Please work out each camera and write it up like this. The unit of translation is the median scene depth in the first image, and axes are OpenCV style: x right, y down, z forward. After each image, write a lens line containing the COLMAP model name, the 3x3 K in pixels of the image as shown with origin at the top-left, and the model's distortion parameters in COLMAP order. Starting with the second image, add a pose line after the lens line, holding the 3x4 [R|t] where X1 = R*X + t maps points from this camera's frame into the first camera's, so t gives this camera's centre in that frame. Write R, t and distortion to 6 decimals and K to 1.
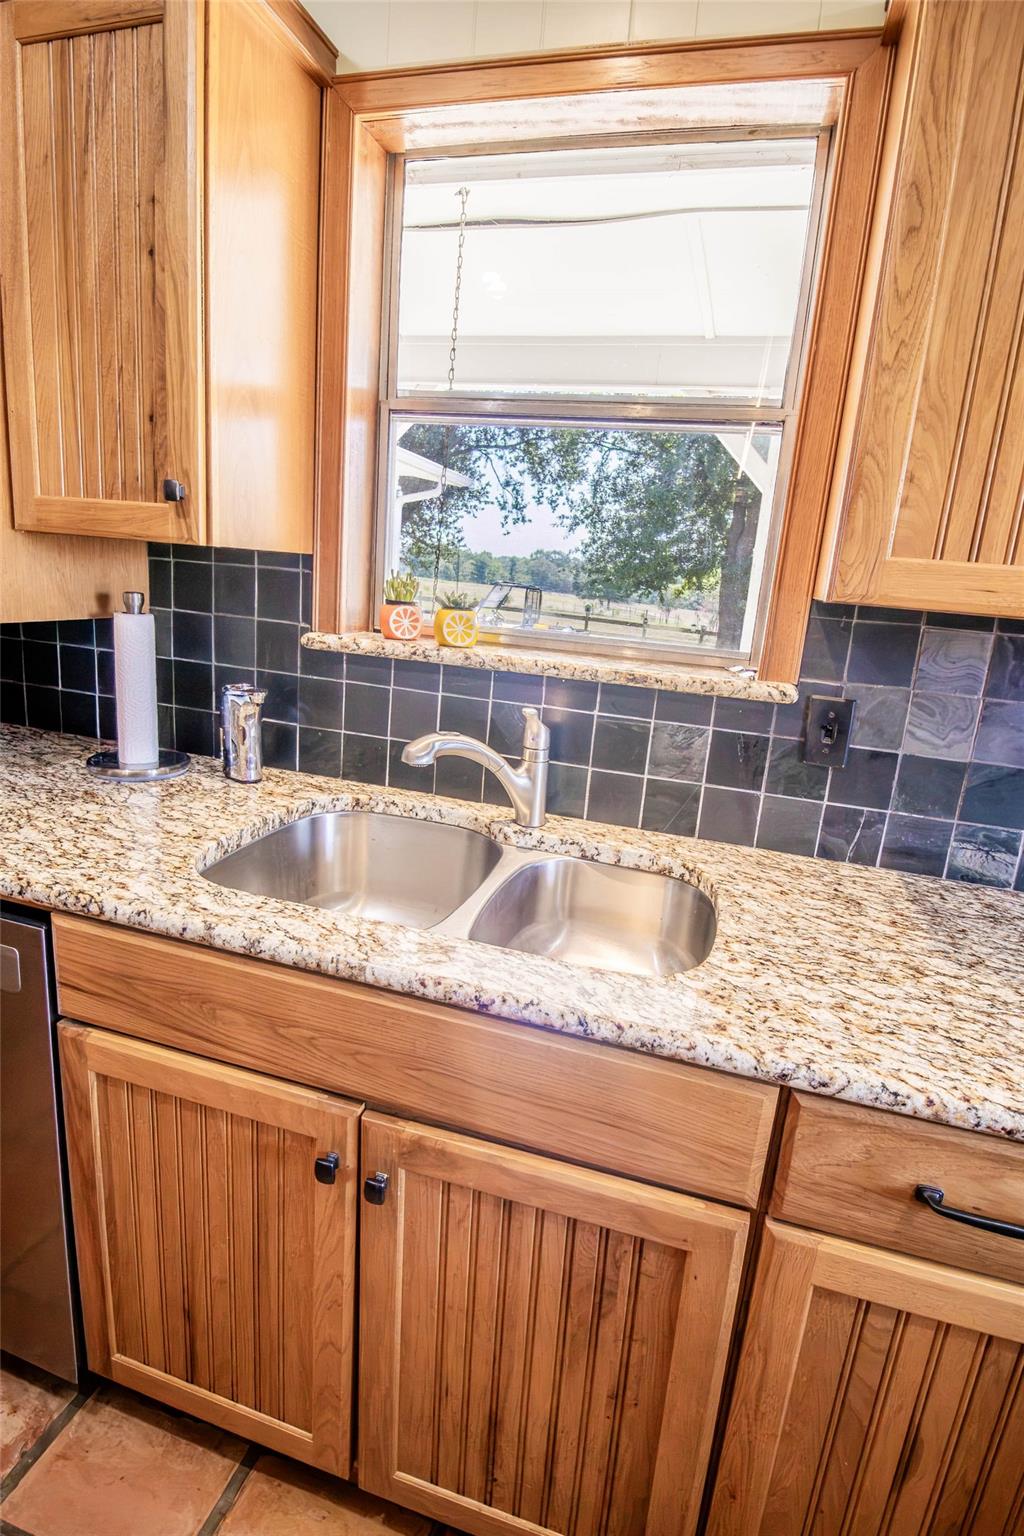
lens RADIAL K [[780.0, 0, 513.2], [0, 780.0, 750.0], [0, 0, 1]] dist [0.001345, -0.021051]
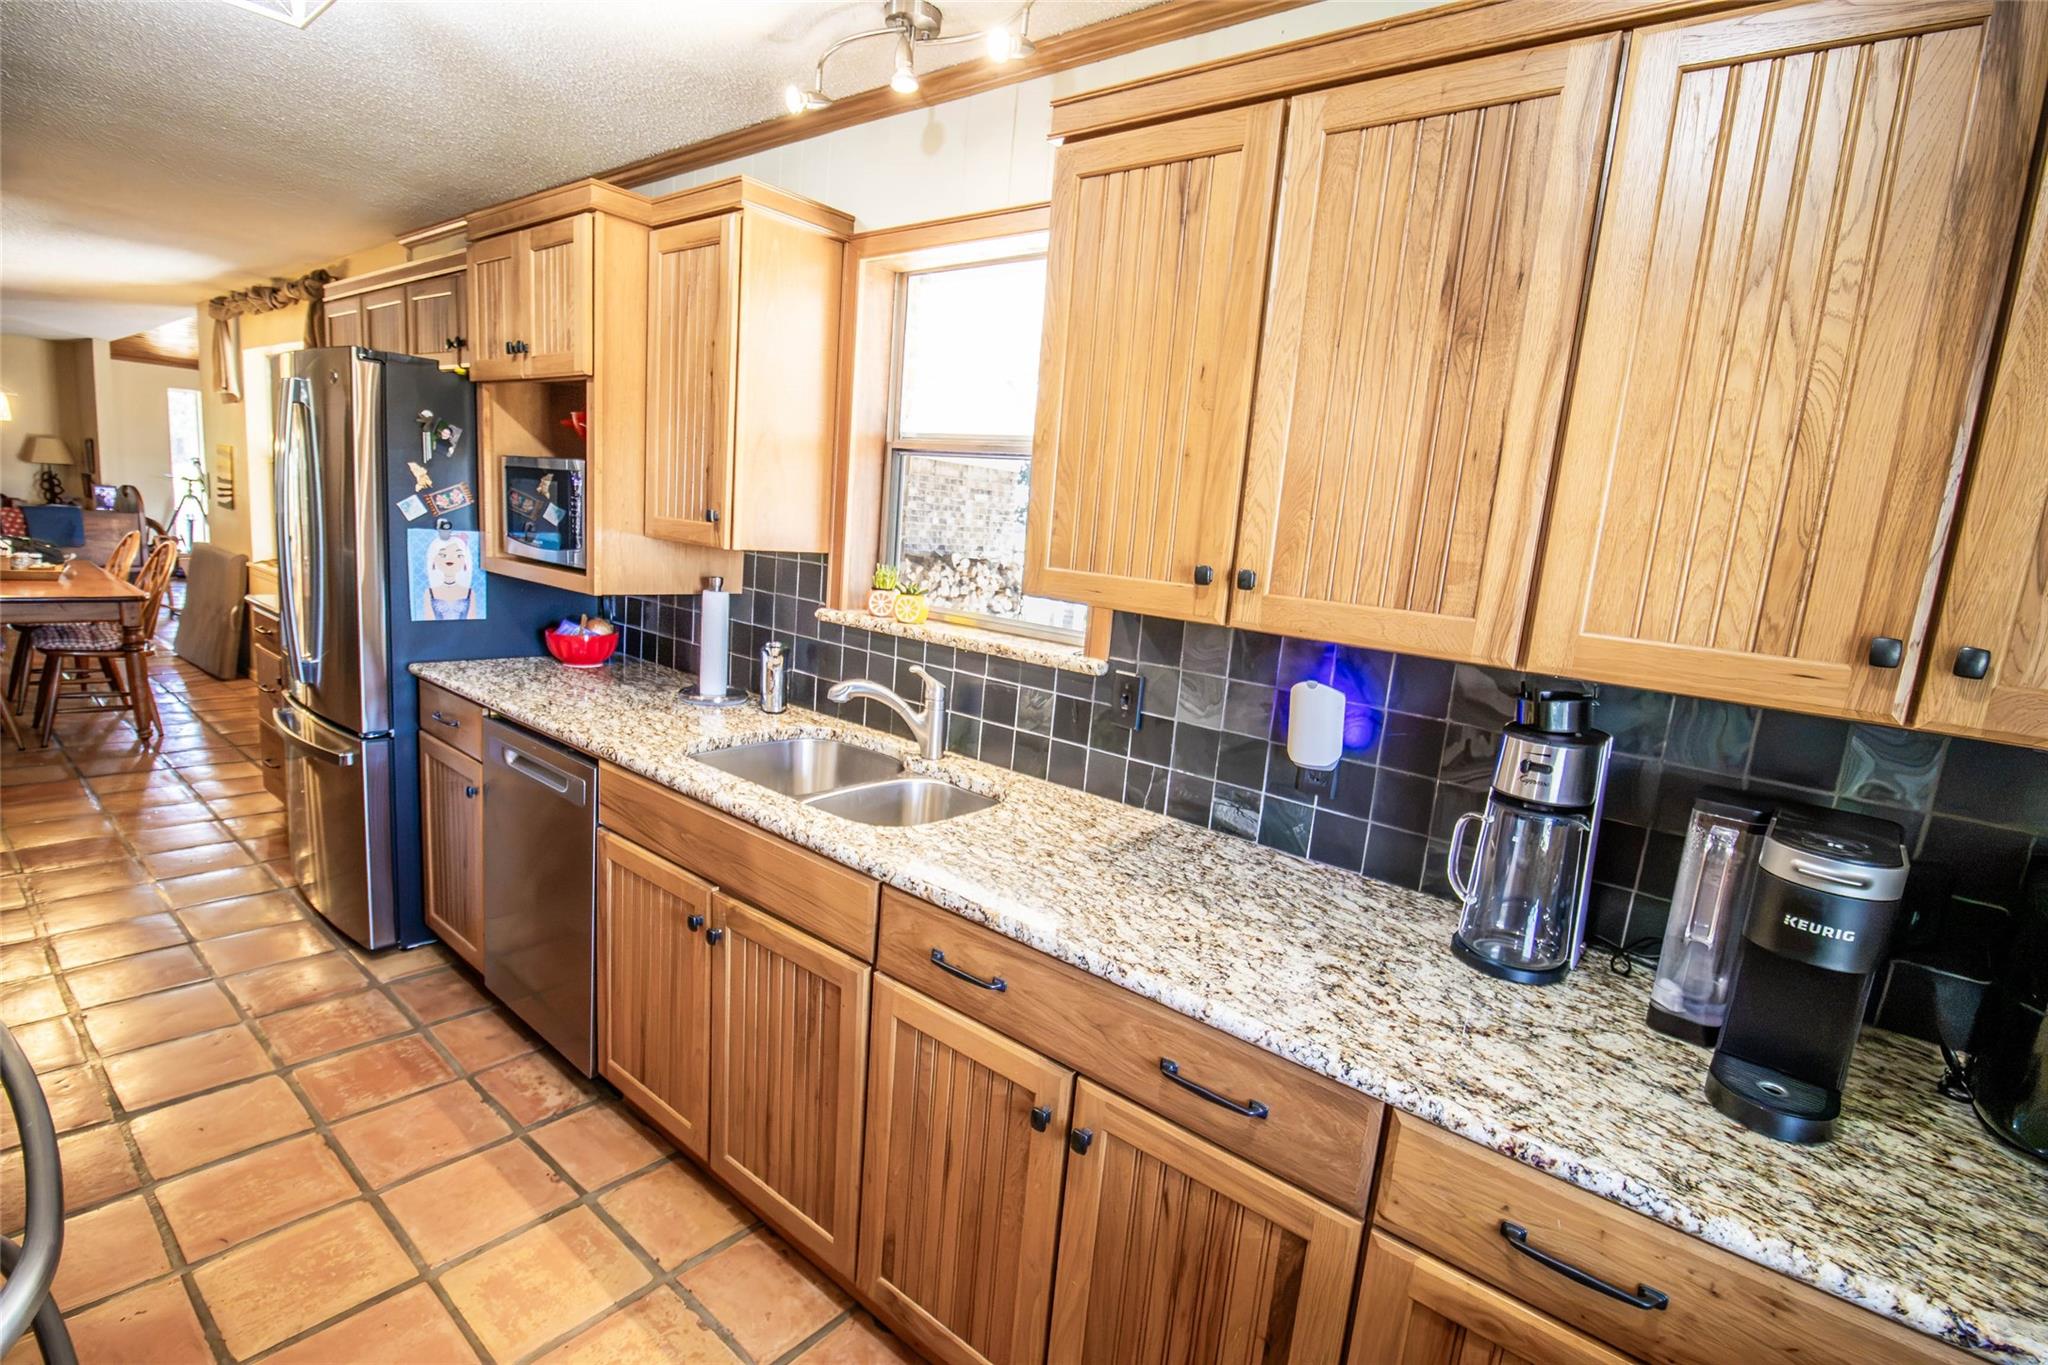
lens RADIAL K [[963.9, 0, 1024.0], [0, 963.9, 682.5], [0, 0, 1]] dist [-0.030917, -0.000007]
pose [[0.926631, 0.066692, -0.370011, 0.824327], [-0.100247, 0.992340, -0.072190, 0.077516], [0.362362, 0.103986, 0.926219, -0.503223]]
